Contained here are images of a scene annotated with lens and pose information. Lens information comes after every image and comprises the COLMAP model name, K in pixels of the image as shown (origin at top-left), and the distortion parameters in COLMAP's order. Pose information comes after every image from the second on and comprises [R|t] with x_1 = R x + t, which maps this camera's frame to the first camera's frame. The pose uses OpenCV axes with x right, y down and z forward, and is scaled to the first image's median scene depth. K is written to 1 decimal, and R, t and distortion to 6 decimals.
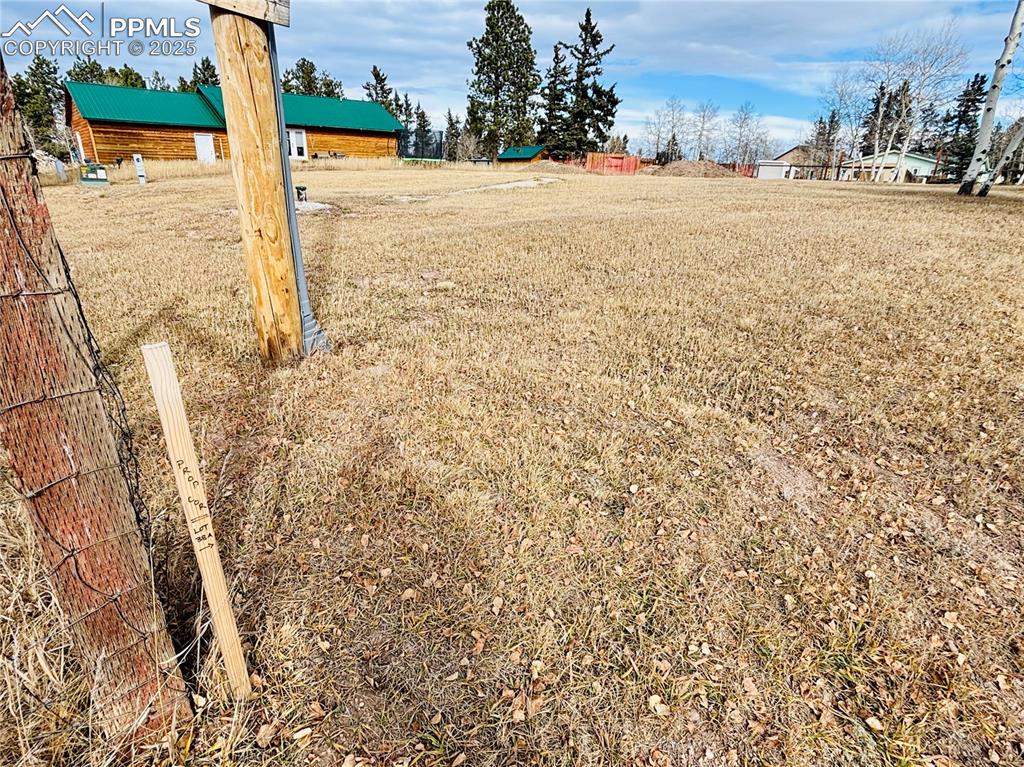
lens RADIAL K [[552.6, 0, 512.0], [0, 552.6, 383.5], [0, 0, 1]] dist [-0.003825, 0.000711]
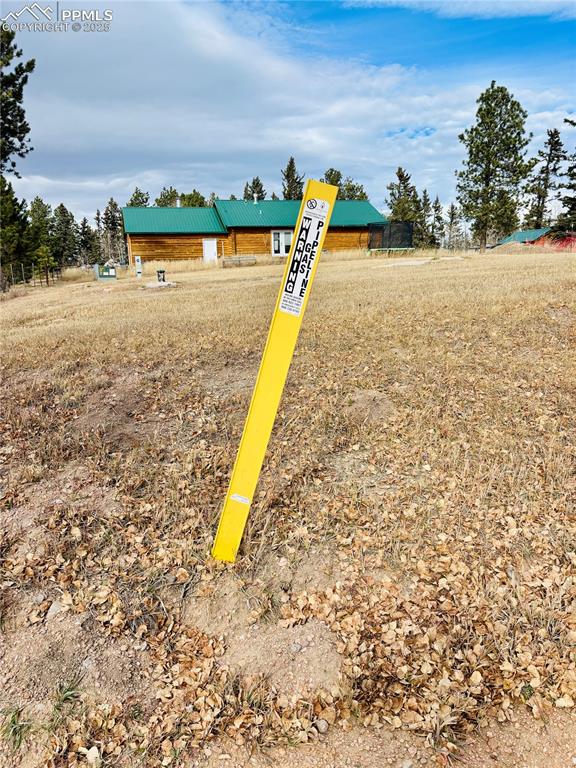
lens RADIAL K [[572.1, 0, 288.0], [0, 572.1, 384.0], [0, 0, 1]] dist [0.082961, -0.088645]
pose [[0.900399, 0.046389, -0.432585, 0.106415], [-0.116240, 0.983804, -0.136448, 0.008012], [0.419249, 0.173141, 0.891208, 0.002876]]
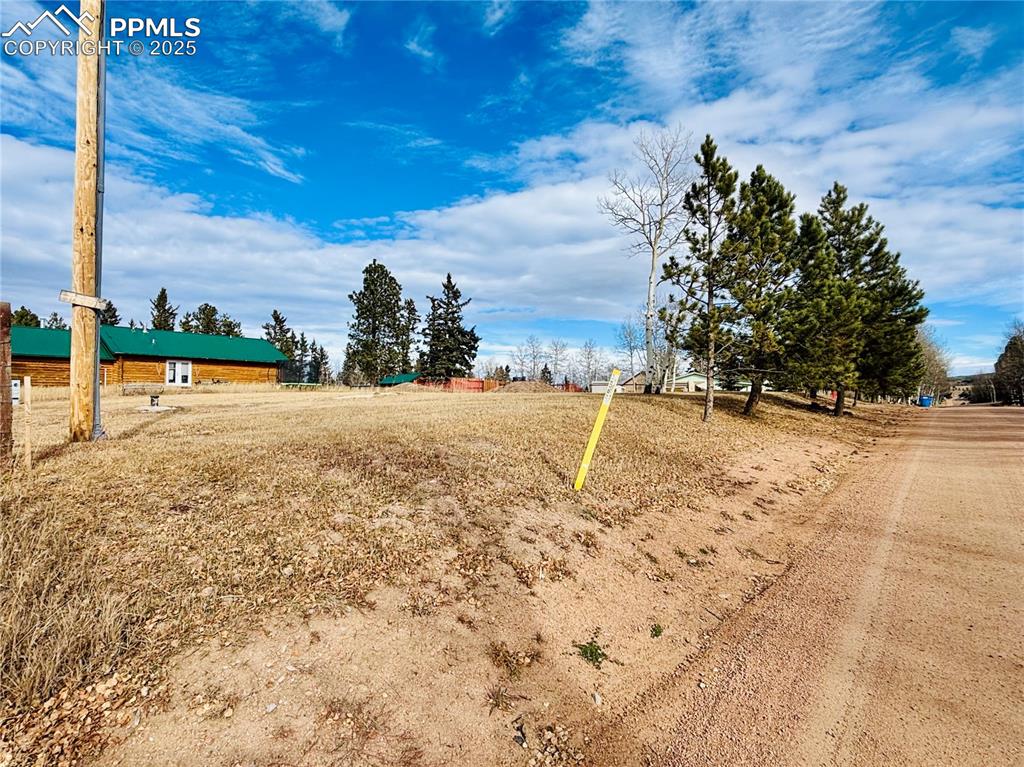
lens RADIAL K [[552.6, 0, 512.0], [0, 552.6, 383.5], [0, 0, 1]] dist [-0.003825, 0.000711]
pose [[0.984573, -0.012810, 0.174502, 0.052417], [0.078571, 0.923477, -0.375522, 0.040673], [-0.156339, 0.383440, 0.910237, -0.078103]]
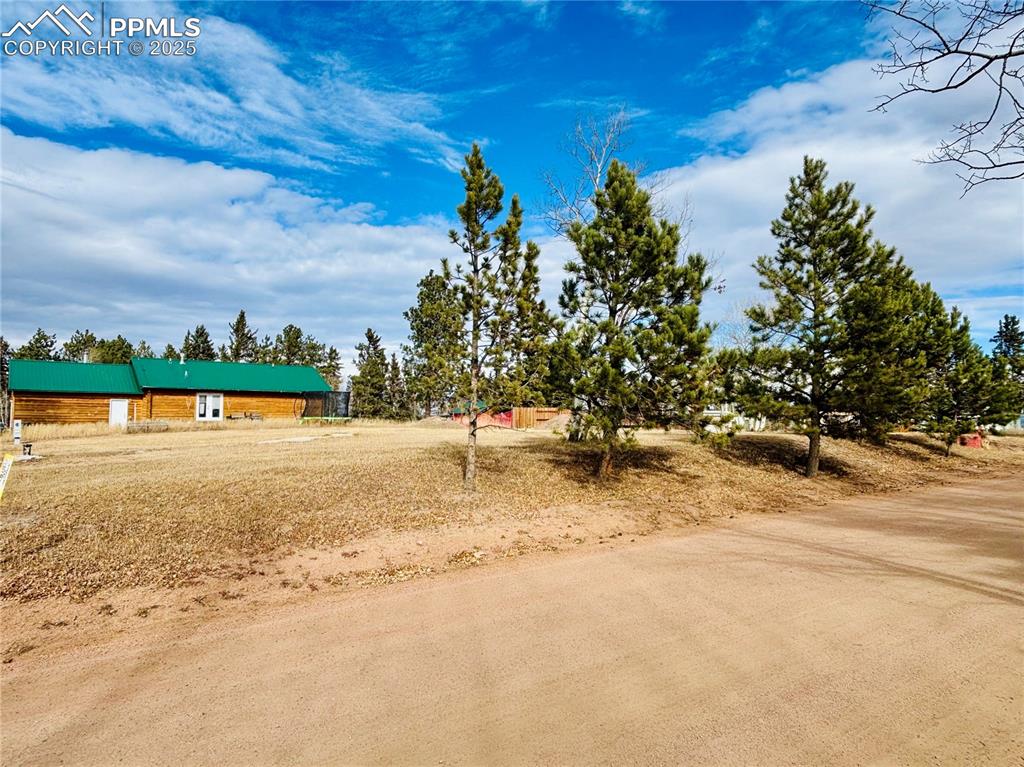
lens RADIAL K [[686.4, 0, 512.0], [0, 686.4, 383.5], [0, 0, 1]] dist [0.004157, -0.038034]
pose [[0.996004, -0.021854, -0.086590, 0.213291], [-0.016060, 0.909957, -0.414391, 0.037026], [0.087849, 0.414126, 0.905970, -0.097843]]
